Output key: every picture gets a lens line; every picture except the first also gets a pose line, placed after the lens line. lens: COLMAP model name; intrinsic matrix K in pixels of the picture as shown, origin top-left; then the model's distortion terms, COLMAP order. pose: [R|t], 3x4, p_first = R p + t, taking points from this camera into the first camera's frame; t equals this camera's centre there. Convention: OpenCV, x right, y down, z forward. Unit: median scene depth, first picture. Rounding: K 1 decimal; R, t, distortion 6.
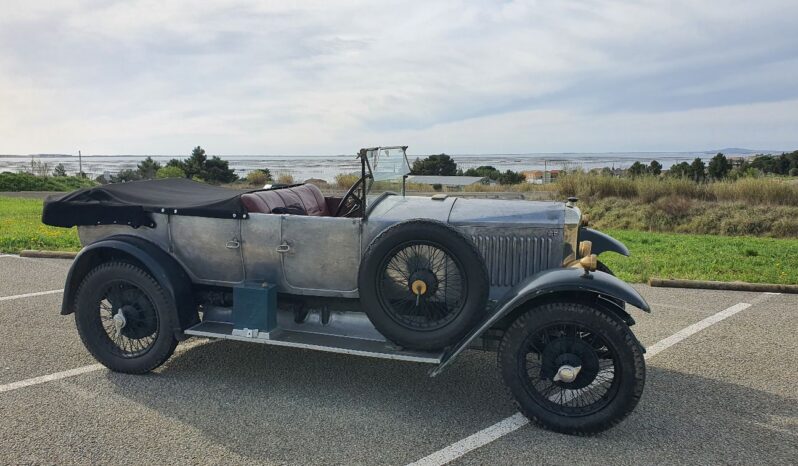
lens RADIAL K [[651.2, 0, 390.0], [0, 651.2, 229.9], [0, 0, 1]] dist [0.028999, -0.015589]
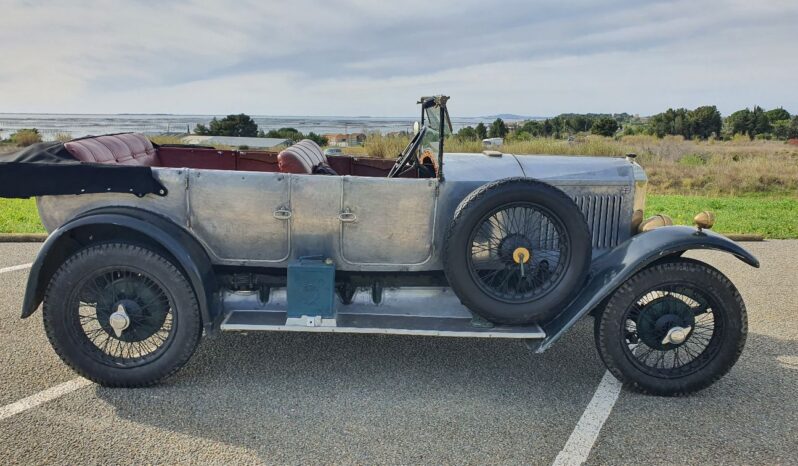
lens RADIAL K [[651.1, 0, 407.5], [0, 651.1, 230.2], [0, 0, 1]] dist [0.055498, -0.099619]
pose [[0.945787, -0.042722, 0.321965, -0.343206], [0.024026, 0.997798, 0.061822, -0.003604], [-0.323897, -0.050735, 0.944731, 0.185585]]
